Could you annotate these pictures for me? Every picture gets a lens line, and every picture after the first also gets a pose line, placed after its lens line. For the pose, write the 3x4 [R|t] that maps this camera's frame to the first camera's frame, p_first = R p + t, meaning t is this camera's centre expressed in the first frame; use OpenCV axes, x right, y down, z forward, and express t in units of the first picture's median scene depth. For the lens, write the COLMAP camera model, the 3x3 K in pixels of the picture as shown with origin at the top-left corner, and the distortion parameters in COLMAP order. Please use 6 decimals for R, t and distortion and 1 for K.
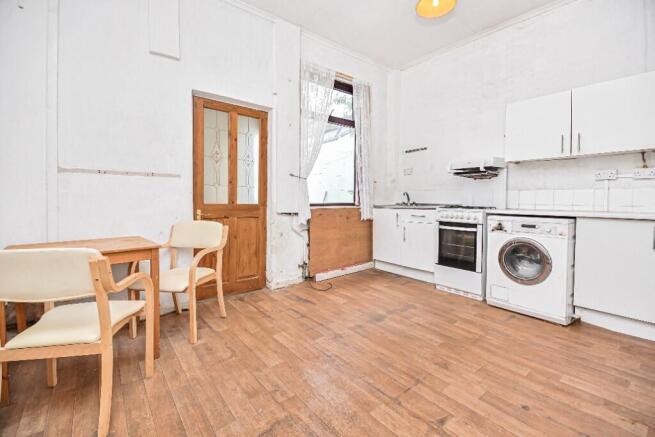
lens RADIAL K [[292.8, 0, 330.4], [0, 292.8, 200.0], [0, 0, 1]] dist [0.001566, -0.009990]
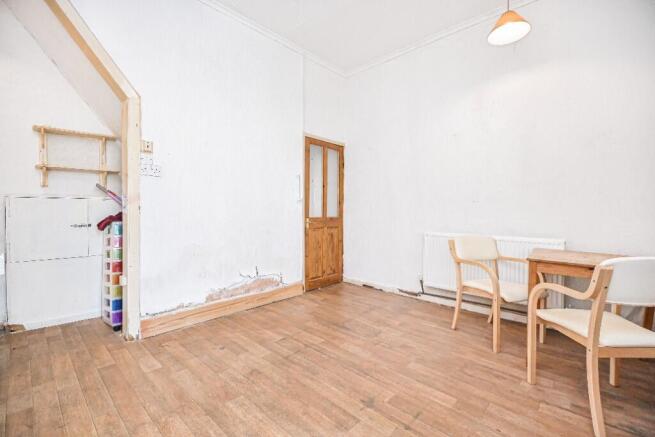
lens RADIAL K [[292.8, 0, 330.4], [0, 292.8, 200.0], [0, 0, 1]] dist [0.001566, -0.009990]
pose [[-0.988066, -0.013994, -0.153392, 0.214488], [-0.009318, 0.999471, -0.031162, -0.008146], [0.153747, -0.029361, -0.987674, 1.551656]]
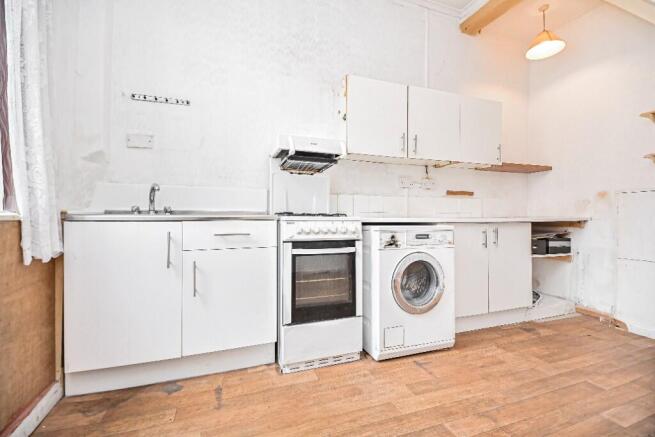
lens RADIAL K [[285.6, 0, 327.2], [0, 285.6, 214.5], [0, 0, 1]] dist [0.002181, -0.009662]
pose [[0.316476, 0.003565, 0.948594, -0.121463], [-0.000109, 0.999993, -0.003721, 0.035361], [-0.948600, 0.001075, 0.316474, 1.042256]]
